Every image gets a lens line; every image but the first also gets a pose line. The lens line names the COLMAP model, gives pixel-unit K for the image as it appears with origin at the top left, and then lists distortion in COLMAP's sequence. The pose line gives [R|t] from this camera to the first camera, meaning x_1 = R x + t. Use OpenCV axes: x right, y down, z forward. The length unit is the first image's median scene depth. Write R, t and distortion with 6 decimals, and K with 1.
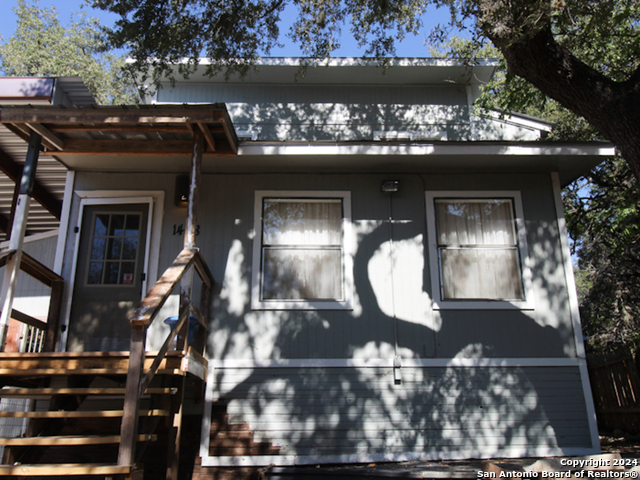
lens RADIAL K [[560.8, 0, 319.8], [0, 560.8, 239.0], [0, 0, 1]] dist [0.084463, -0.003852]
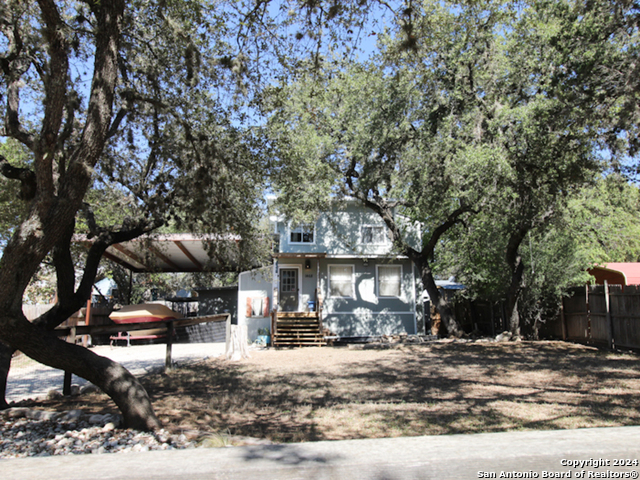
lens RADIAL K [[469.4, 0, 320.6], [0, 469.4, 240.4], [0, 0, 1]] dist [-0.002732, -0.000091]
pose [[0.998357, 0.016099, 0.054989, -0.326461], [-0.022008, 0.993842, 0.108603, -0.565012], [-0.052901, -0.109635, 0.992563, -1.935869]]
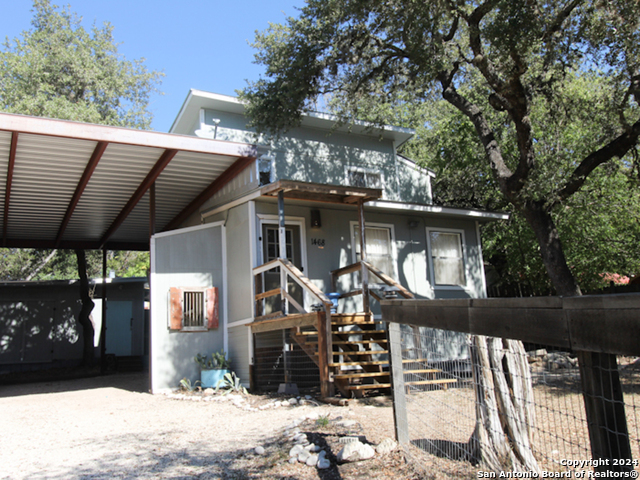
lens RADIAL K [[560.8, 0, 320.1], [0, 560.8, 240.2], [0, 0, 1]] dist [0.084463, -0.003852]
pose [[0.891180, 0.054814, 0.450326, -1.013523], [-0.095819, 0.993022, 0.068751, -0.141442], [-0.443415, -0.104420, 0.890213, -0.549436]]
